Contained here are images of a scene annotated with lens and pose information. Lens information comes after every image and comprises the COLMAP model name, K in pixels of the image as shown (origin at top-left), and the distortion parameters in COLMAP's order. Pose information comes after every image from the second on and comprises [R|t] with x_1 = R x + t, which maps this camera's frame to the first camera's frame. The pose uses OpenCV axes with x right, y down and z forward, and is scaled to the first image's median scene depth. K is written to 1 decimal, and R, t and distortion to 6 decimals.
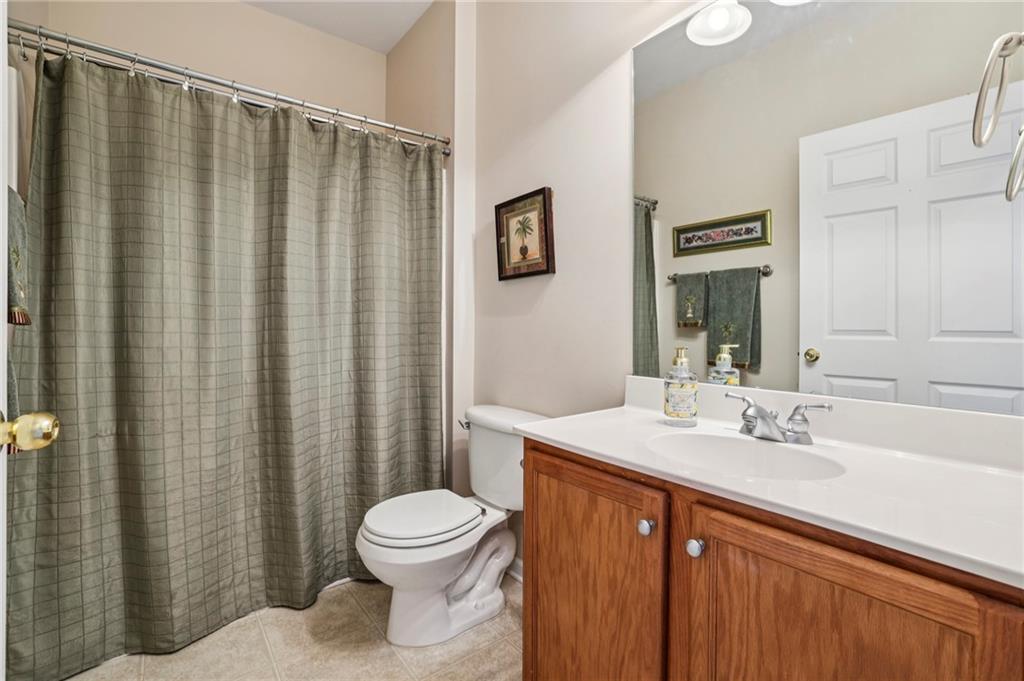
lens RADIAL K [[433.6, 0, 510.6], [0, 433.6, 337.3], [0, 0, 1]] dist [-0.034398, 0.008133]
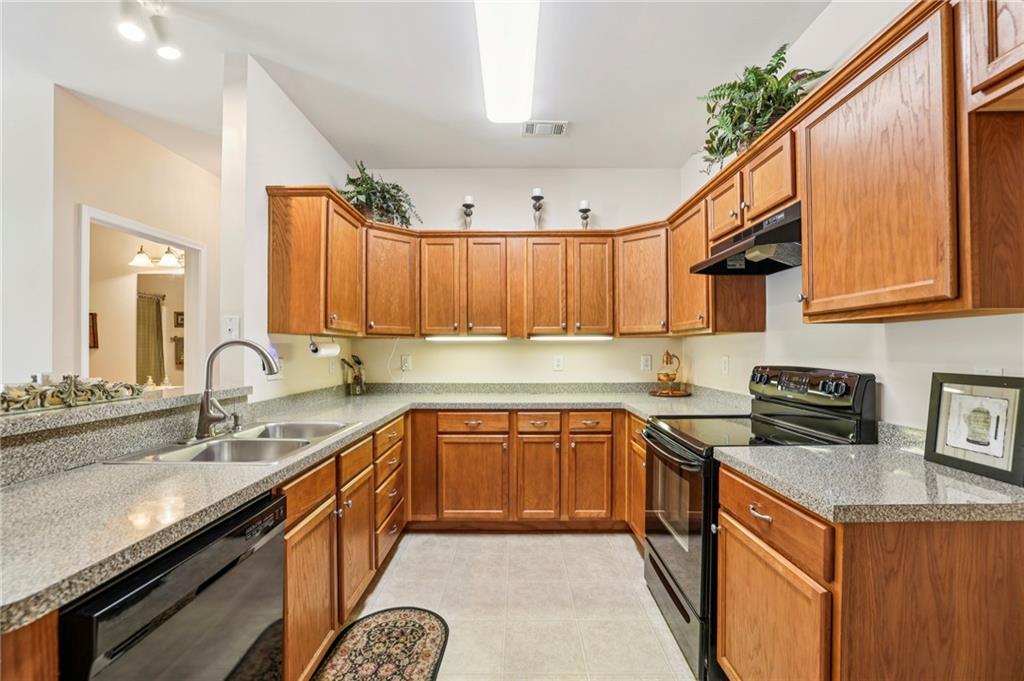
lens RADIAL K [[452.5, 0, 521.6], [0, 452.5, 345.3], [0, 0, 1]] dist [-0.036069, 0.009682]
pose [[0.607572, 0.007614, 0.794228, -0.248130], [0.006337, 0.999876, -0.014434, -0.067524], [-0.794239, 0.013803, 0.607448, -1.409112]]
